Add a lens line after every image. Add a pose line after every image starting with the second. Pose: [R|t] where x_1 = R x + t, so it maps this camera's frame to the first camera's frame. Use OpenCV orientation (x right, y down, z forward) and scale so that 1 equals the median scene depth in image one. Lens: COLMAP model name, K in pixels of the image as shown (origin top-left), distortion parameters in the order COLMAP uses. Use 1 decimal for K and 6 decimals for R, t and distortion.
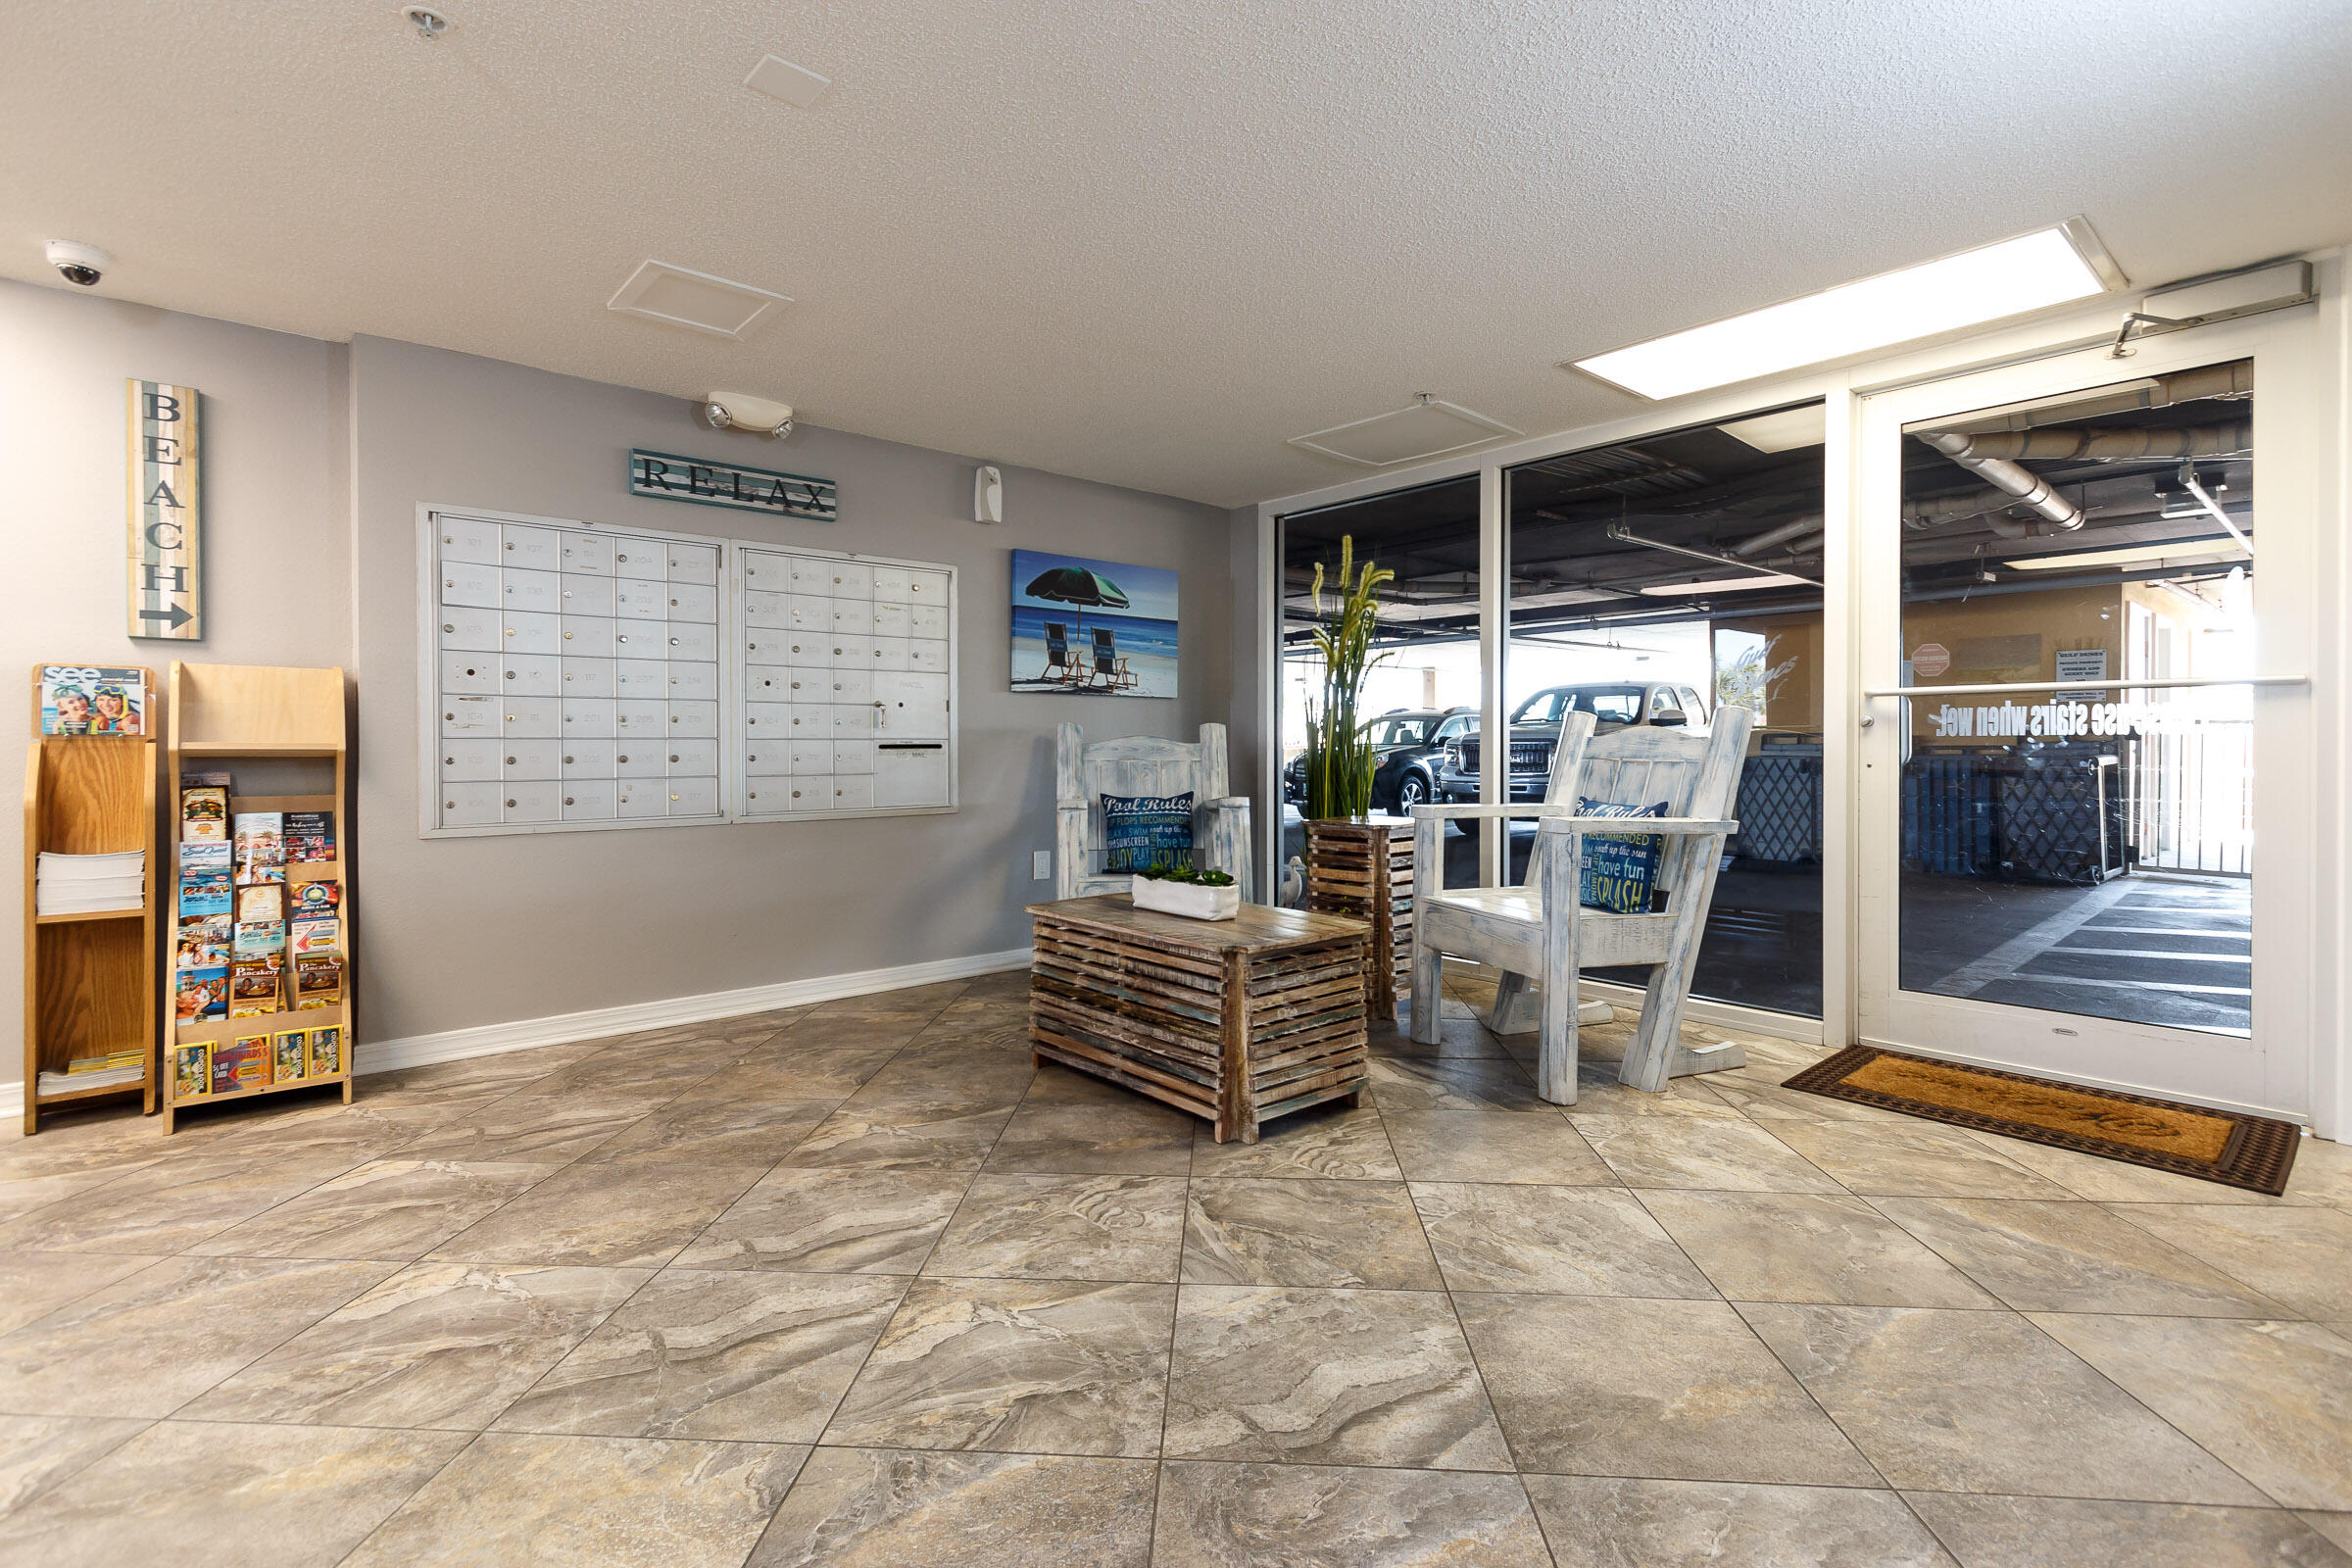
lens RADIAL K [[1065.8, 0, 1172.3], [0, 1065.8, 751.7], [0, 0, 1]] dist [0.019133, -0.007740]
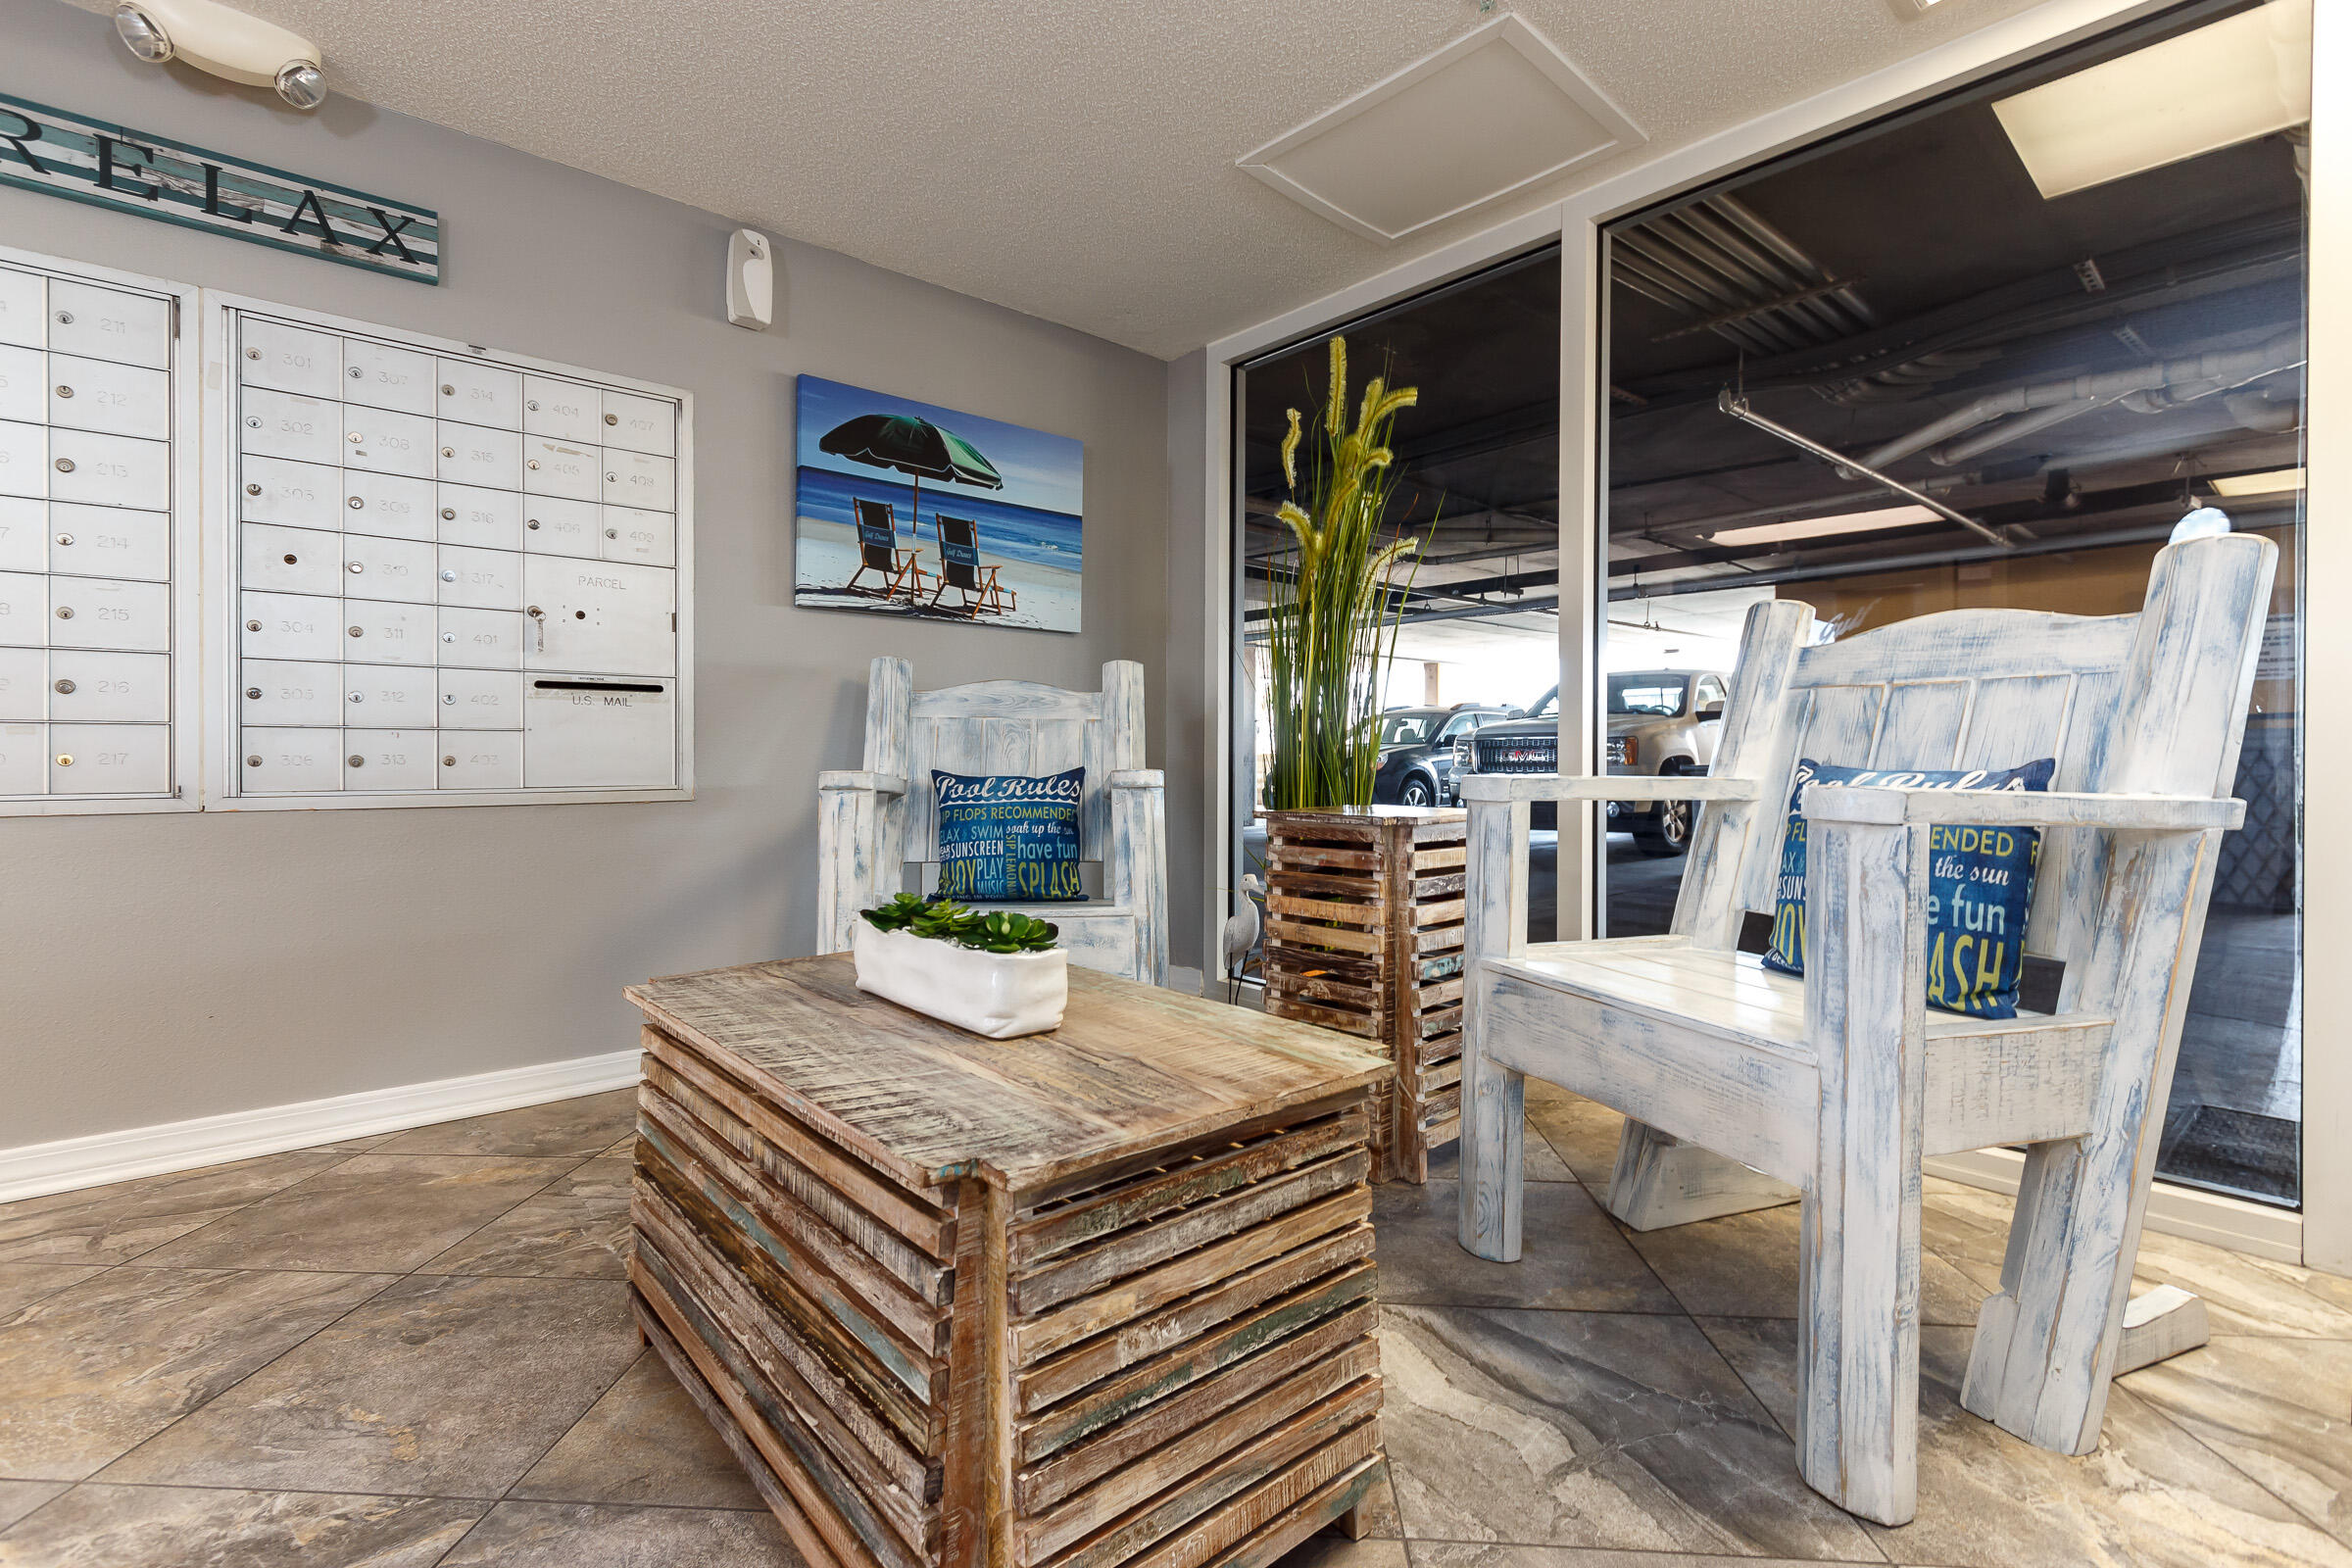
lens RADIAL K [[1074.6, 0, 1159.7], [0, 1074.6, 764.0], [0, 0, 1]] dist [0.017503, -0.006611]
pose [[0.999981, 0.003695, -0.005017, 0.088411], [-0.003693, 0.999993, 0.000382, 0.047198], [0.005018, -0.000364, 0.999987, 0.515434]]
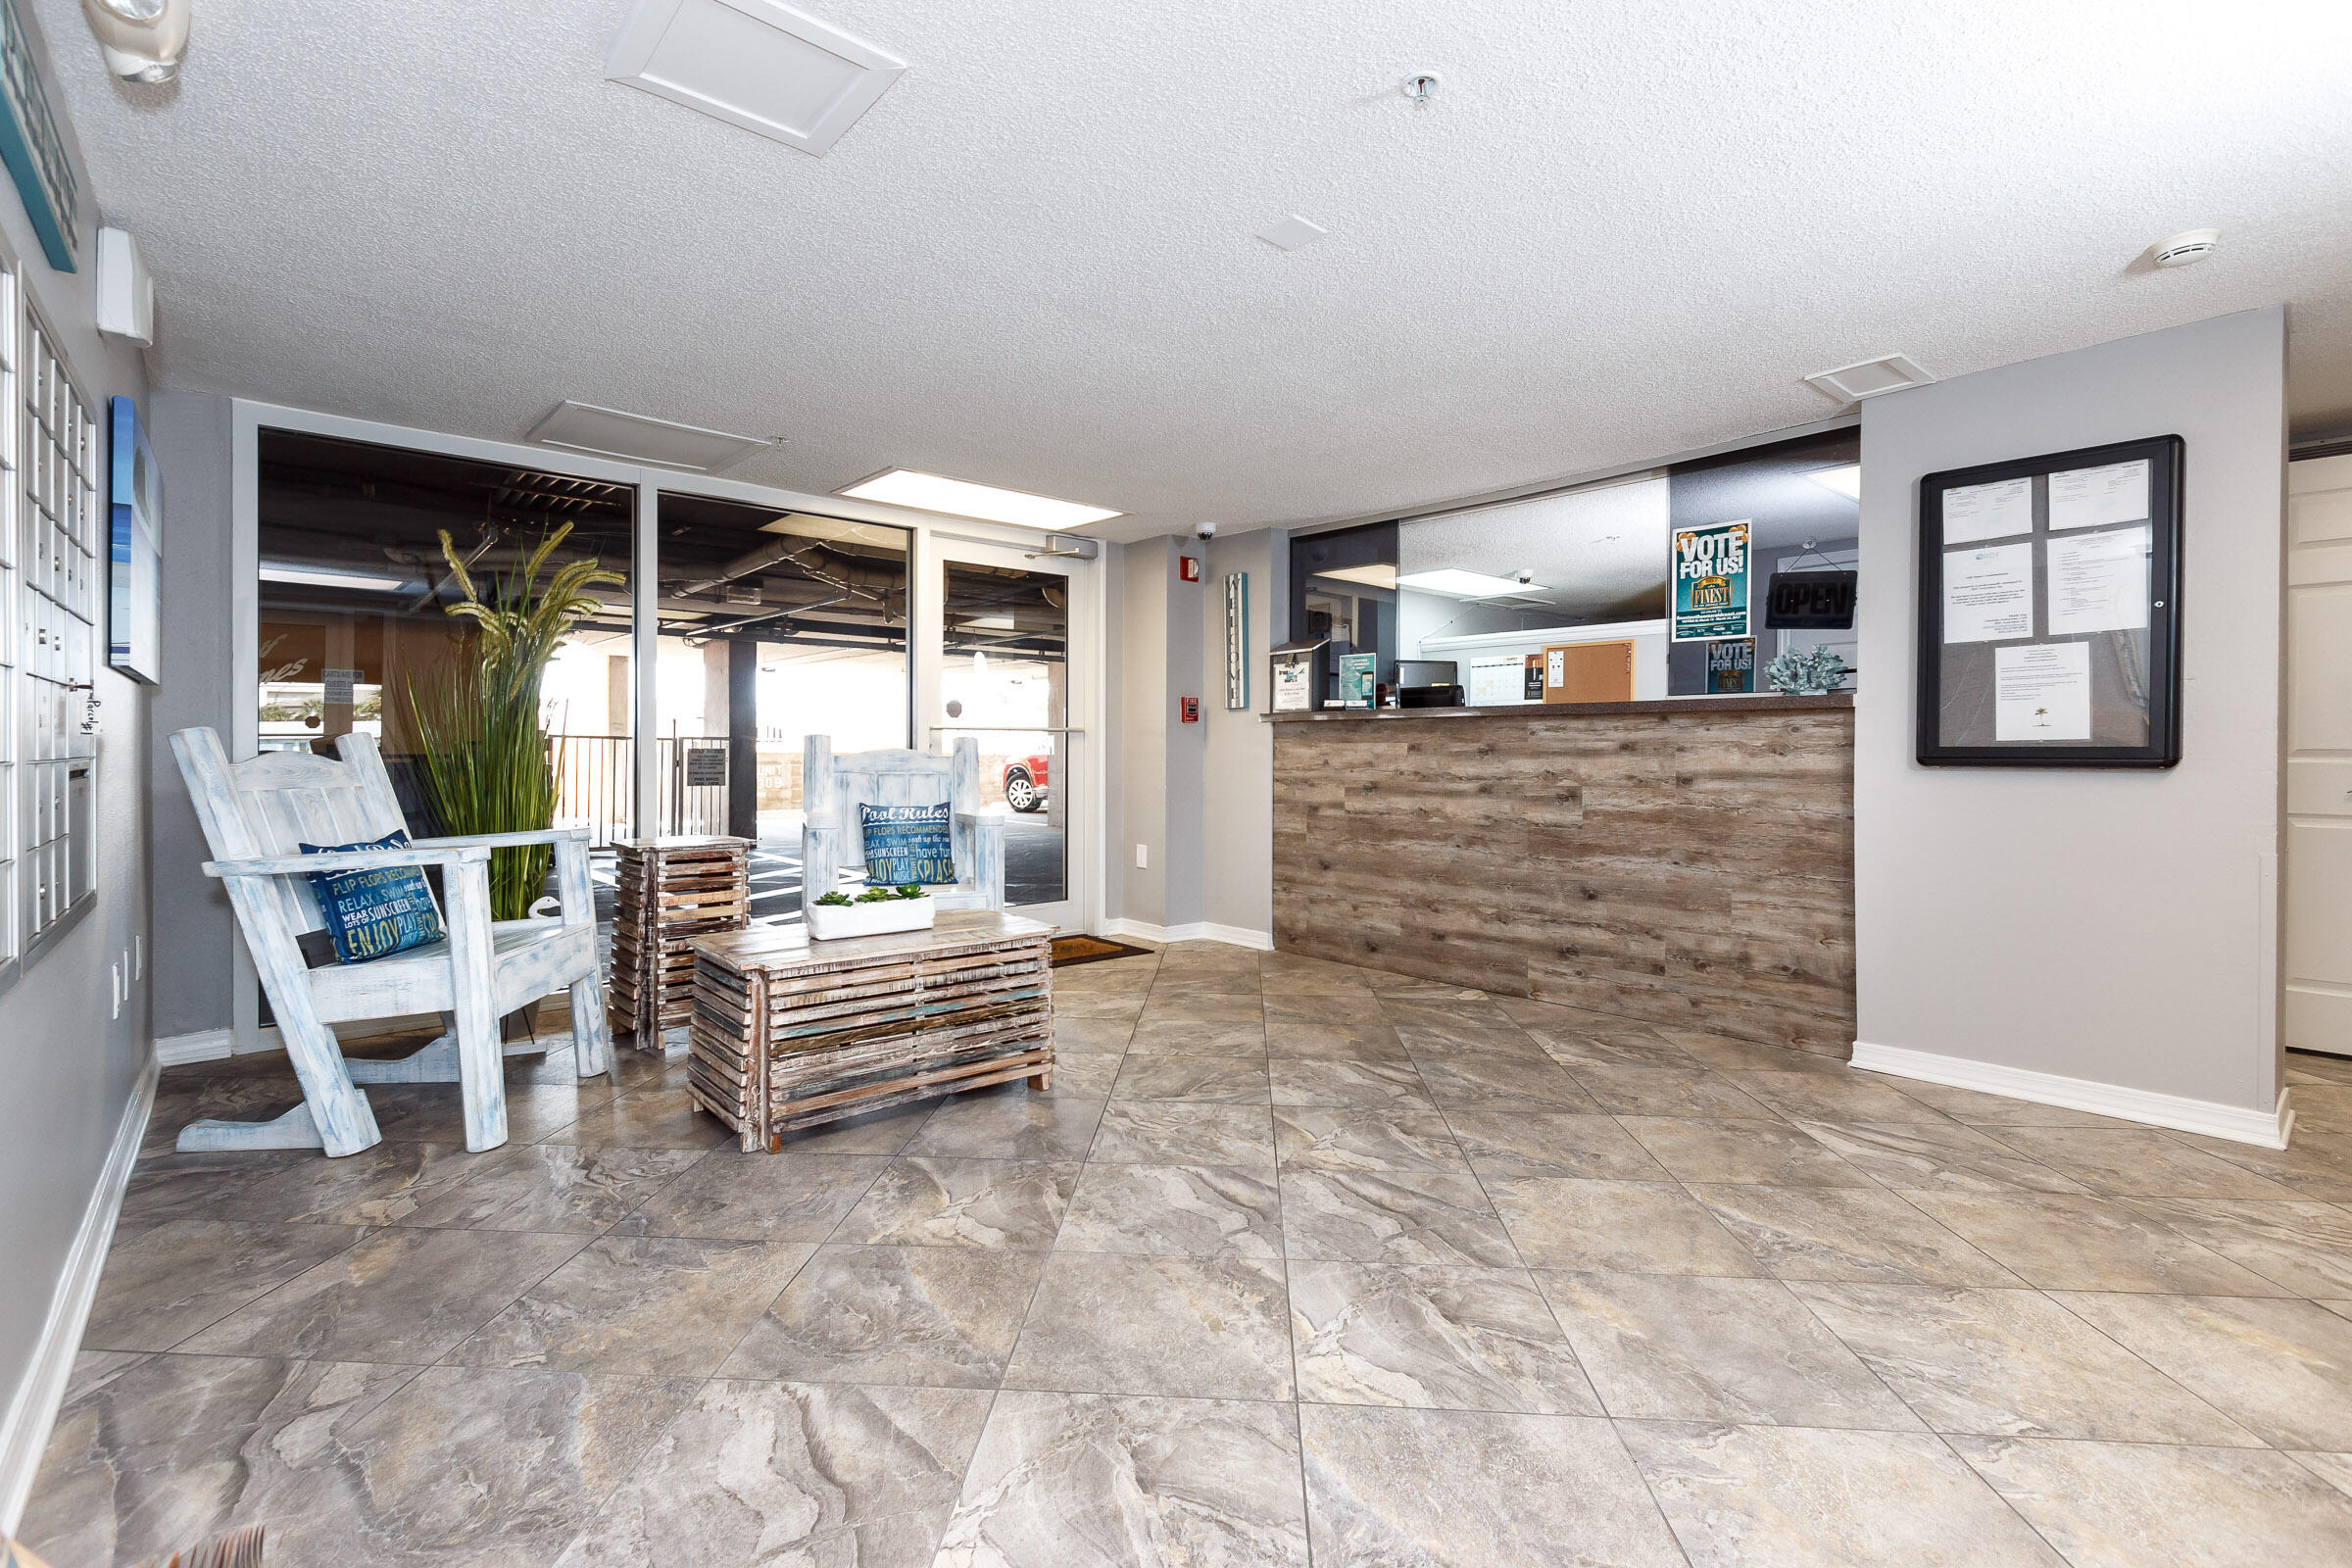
lens RADIAL K [[1074.6, 0, 1159.7], [0, 1074.6, 764.0], [0, 0, 1]] dist [0.017503, -0.006611]
pose [[0.018428, -0.010269, 0.999777, -0.915303], [0.001235, 0.999947, 0.010248, -0.016985], [-0.999829, 0.001046, 0.018440, 0.649507]]
